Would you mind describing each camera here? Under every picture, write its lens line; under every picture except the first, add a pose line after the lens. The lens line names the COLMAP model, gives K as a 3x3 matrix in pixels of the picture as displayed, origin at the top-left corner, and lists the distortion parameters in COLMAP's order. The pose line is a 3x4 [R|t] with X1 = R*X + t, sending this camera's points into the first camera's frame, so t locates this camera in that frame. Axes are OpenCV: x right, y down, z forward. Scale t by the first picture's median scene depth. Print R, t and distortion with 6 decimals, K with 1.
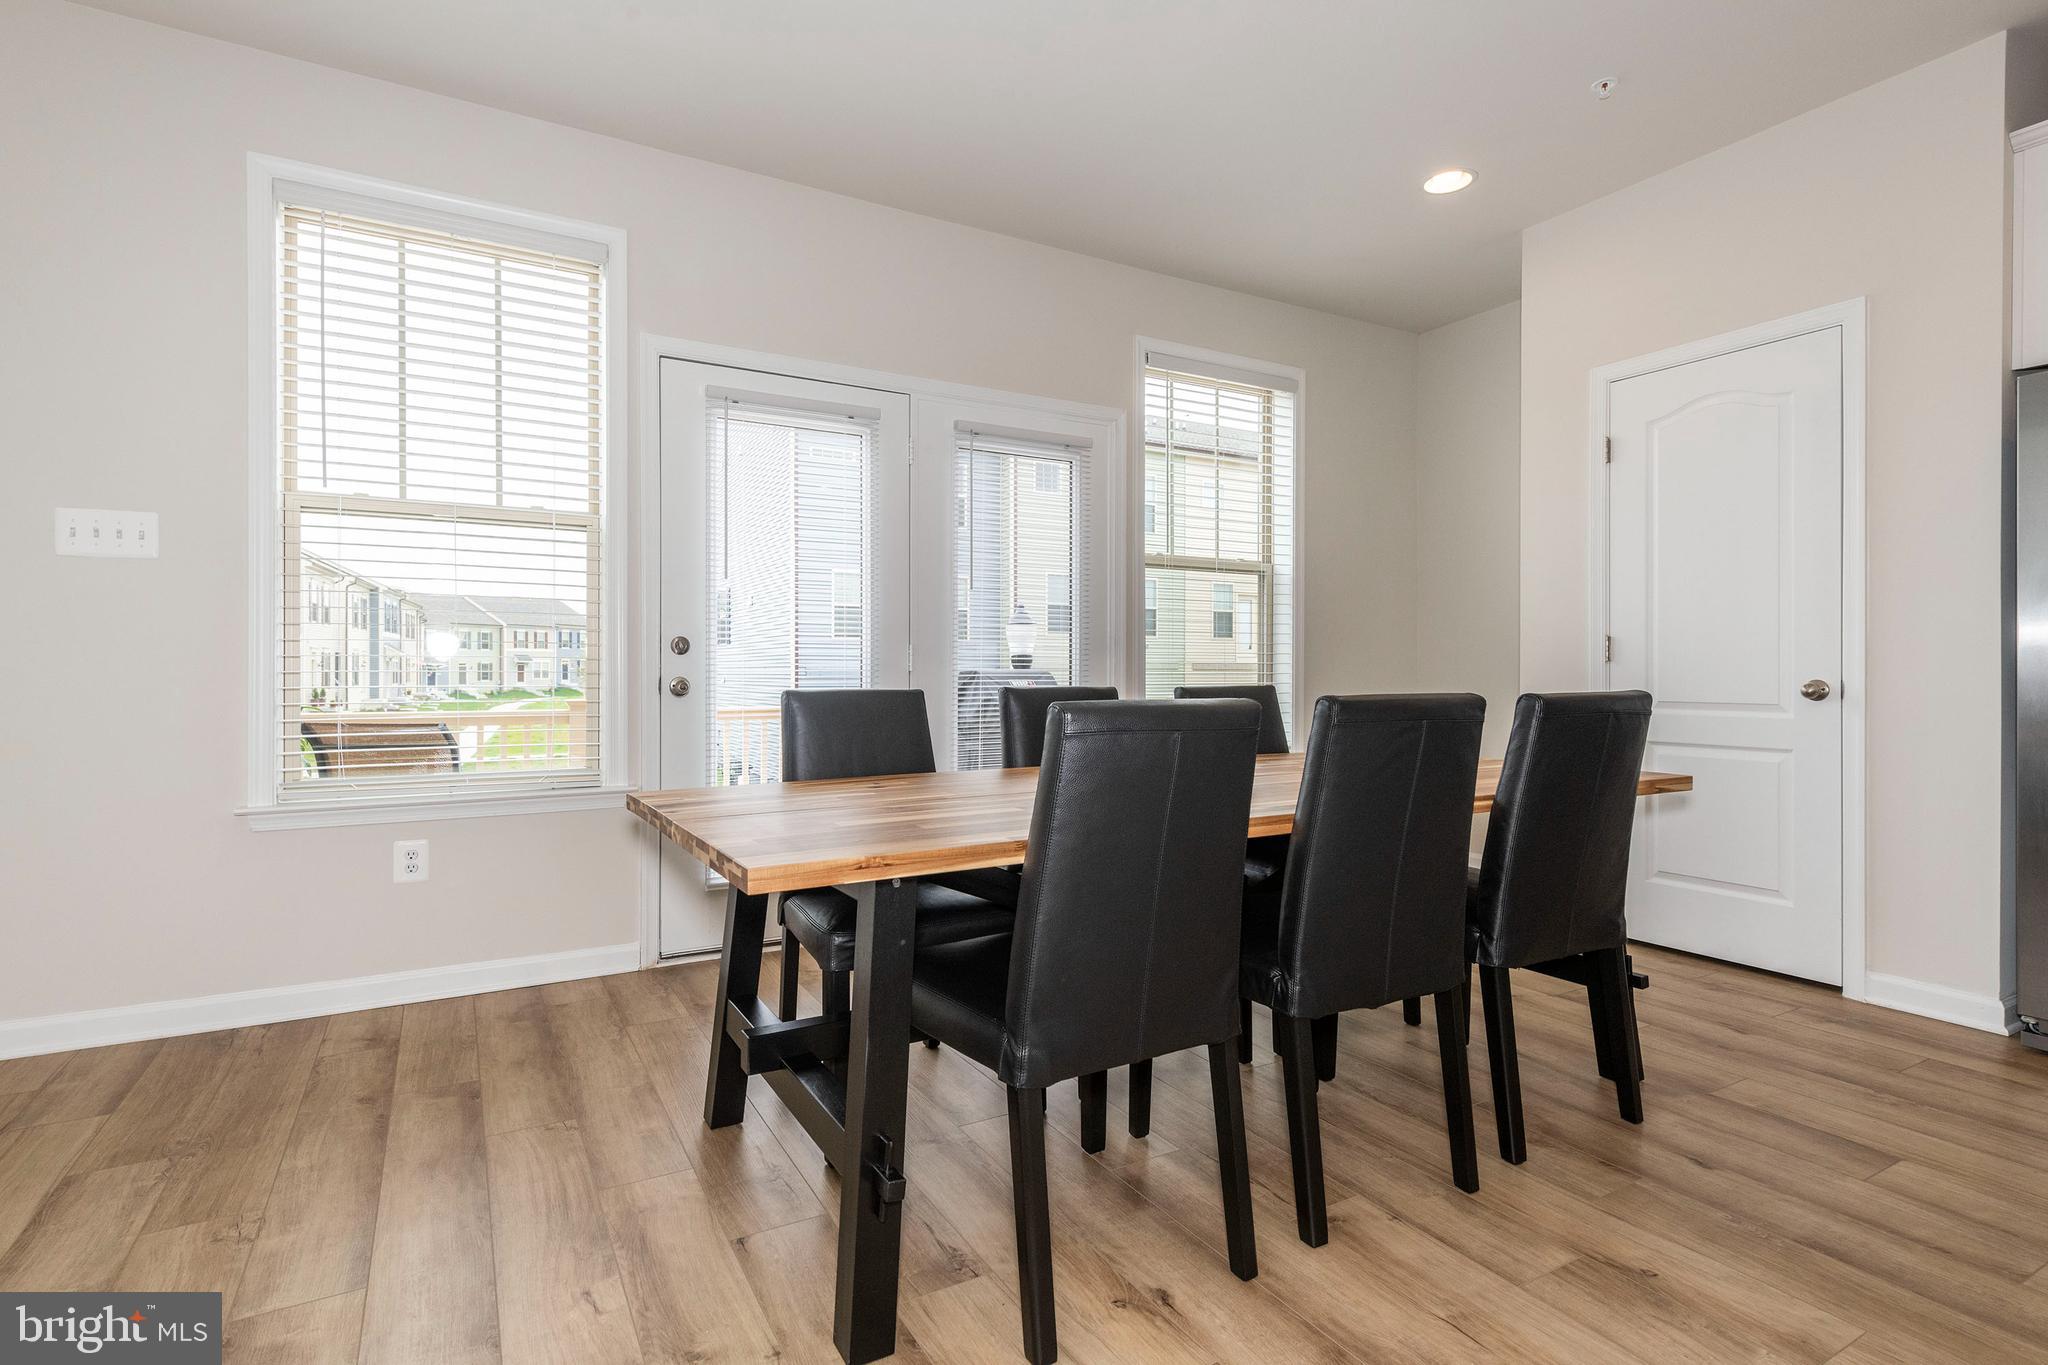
lens RADIAL K [[974.3, 0, 1012.7], [0, 974.3, 674.5], [0, 0, 1]] dist [0.023333, -0.000955]
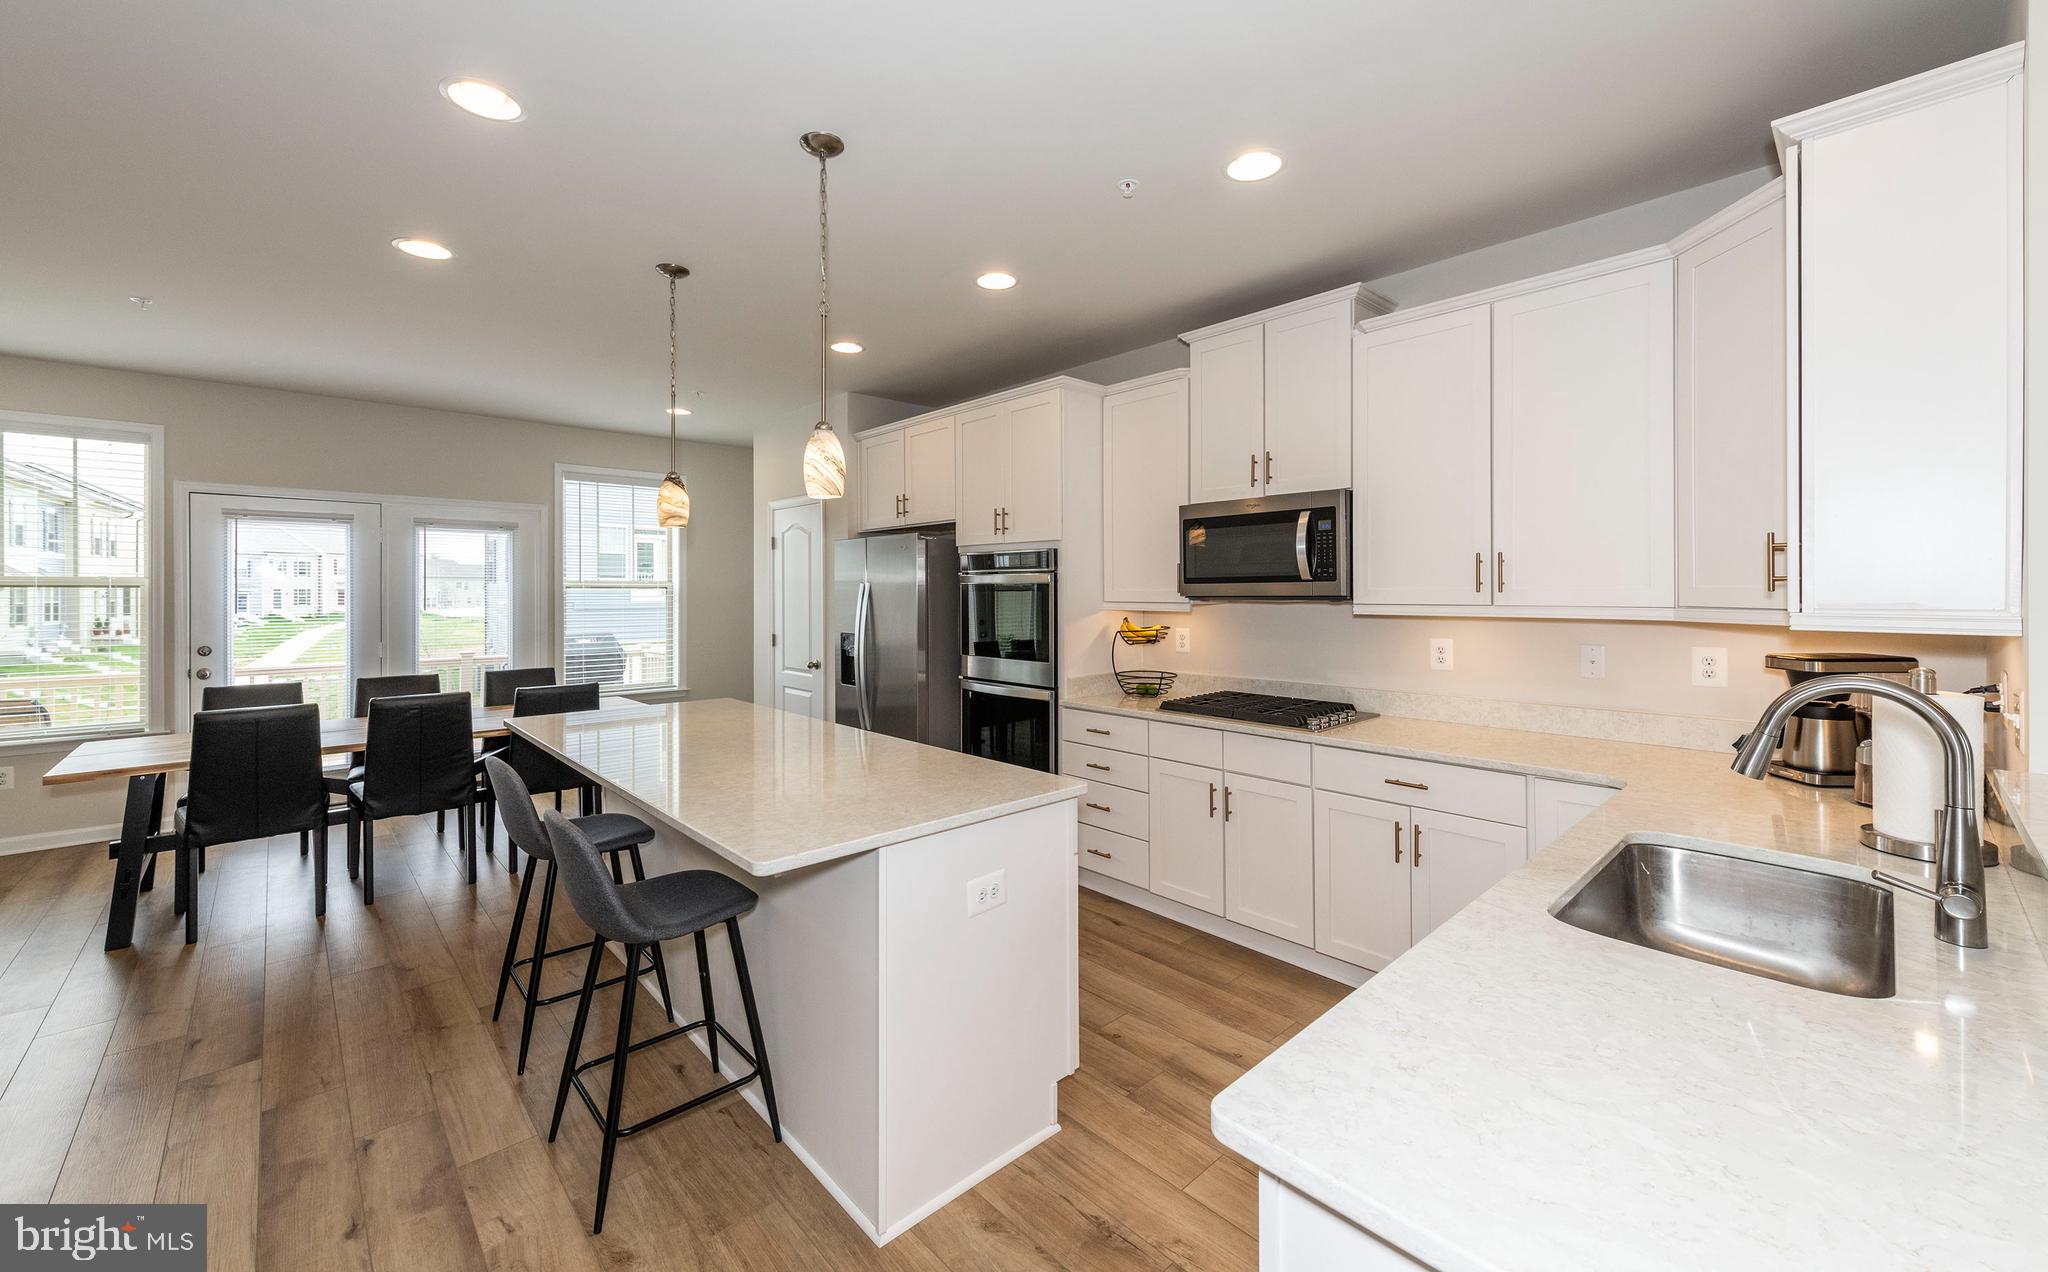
lens RADIAL K [[806.0, 0, 1029.9], [0, 806.0, 589.2], [0, 0, 1]] dist [0.011146, -0.001417]
pose [[0.974956, -0.000596, 0.222397, 0.056425], [0.001686, 0.999987, -0.004709, -0.009303], [-0.222391, 0.004966, 0.974945, -0.055586]]
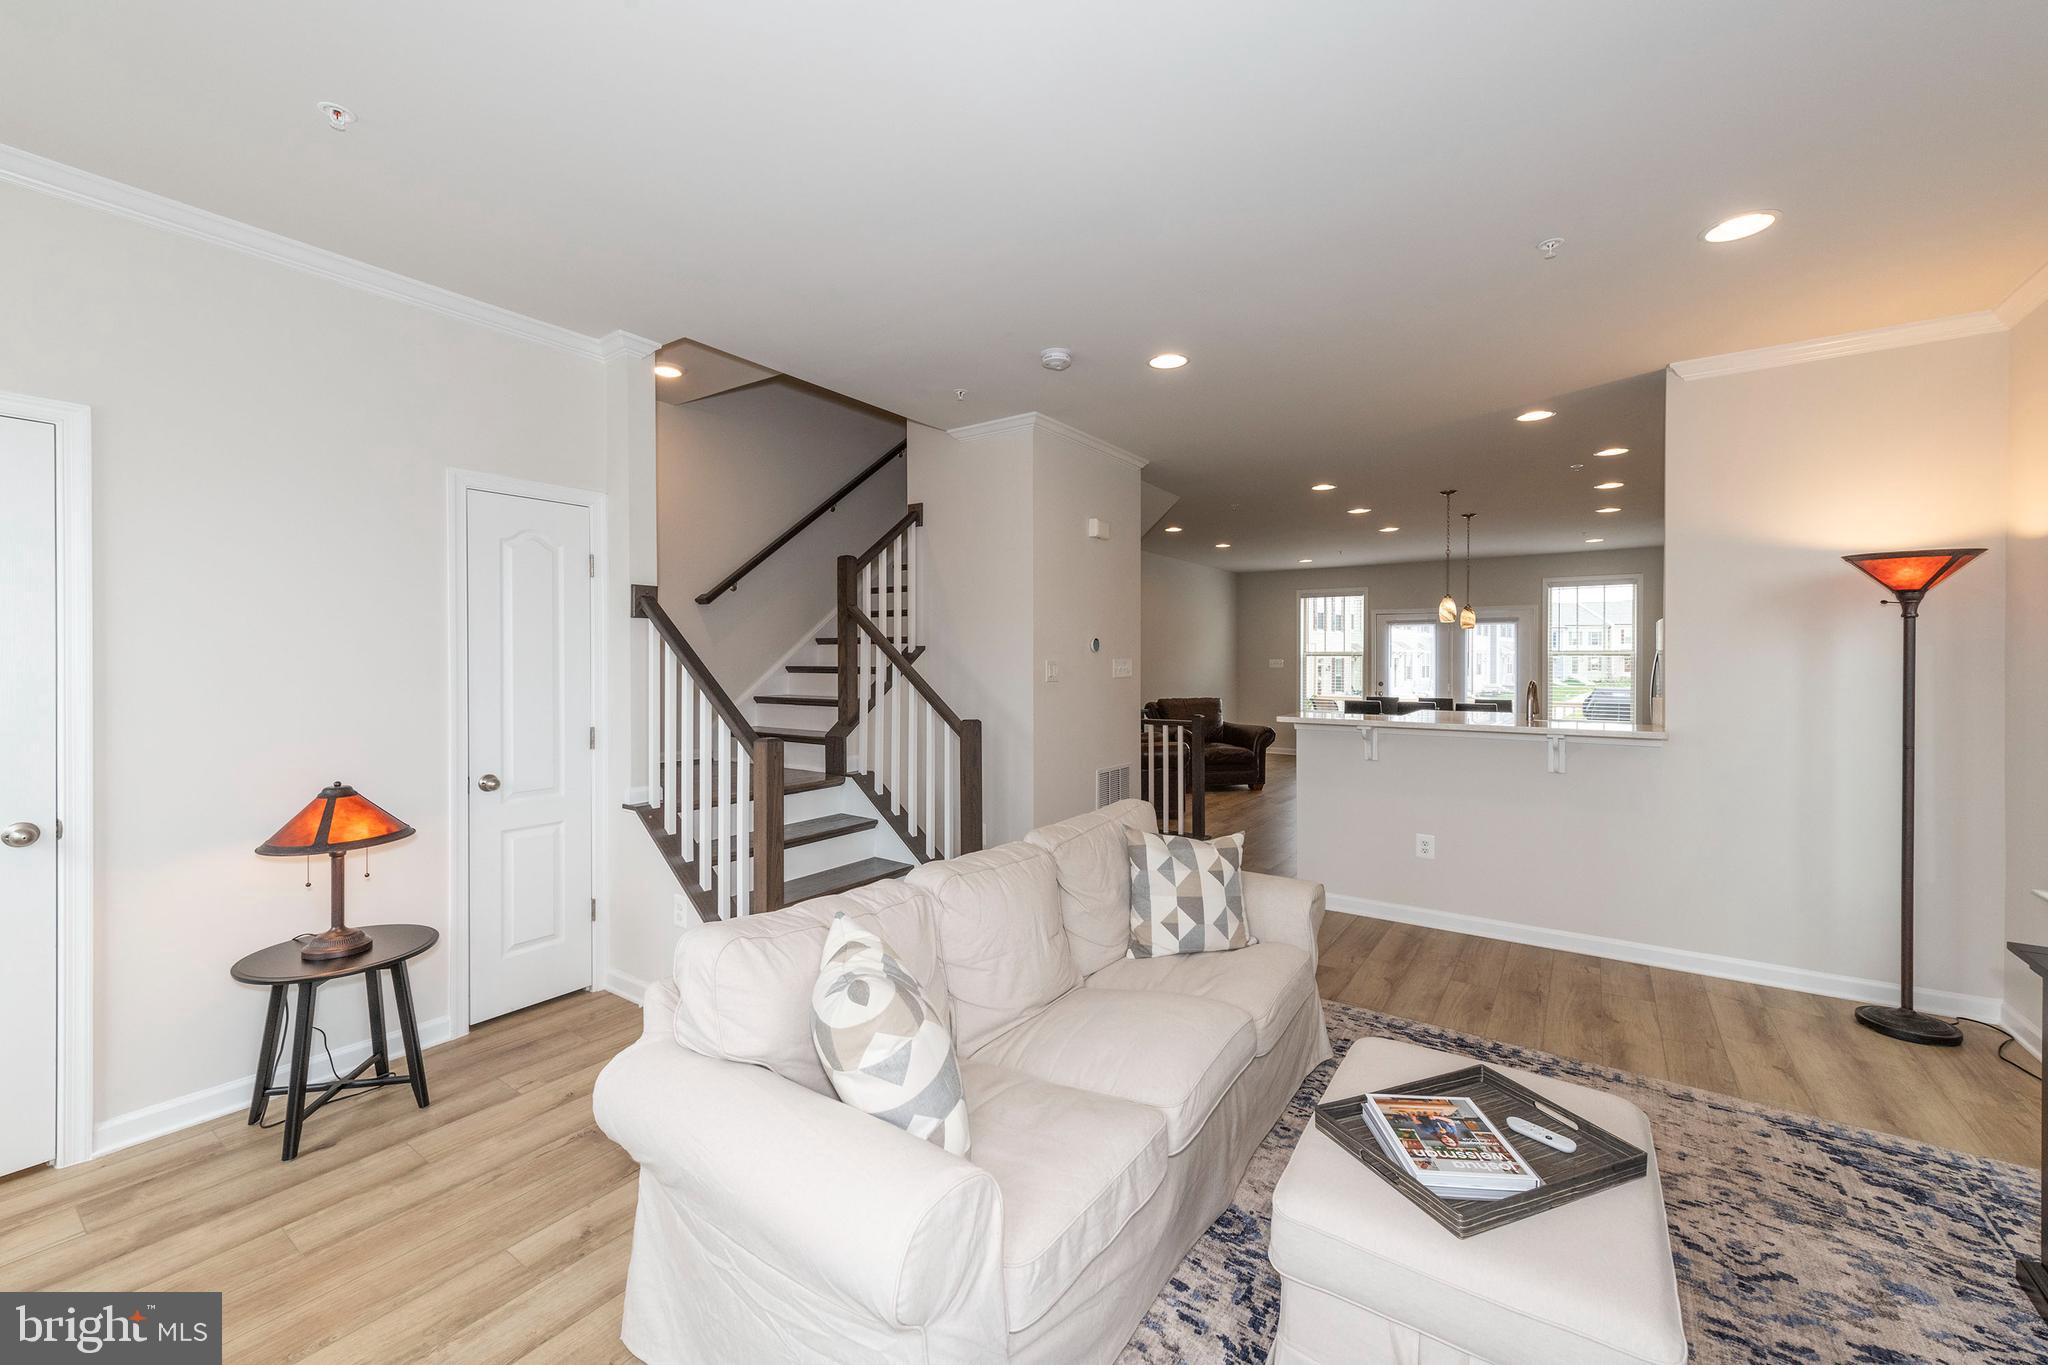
lens RADIAL K [[813.3, 0, 1013.0], [0, 813.3, 668.0], [0, 0, 1]] dist [0.010898, -0.000983]
pose [[0.414359, 0.011992, -0.910034, 0.147991], [-0.004629, 0.999928, 0.011069, -0.008684], [0.910102, -0.000374, 0.414385, -0.125841]]
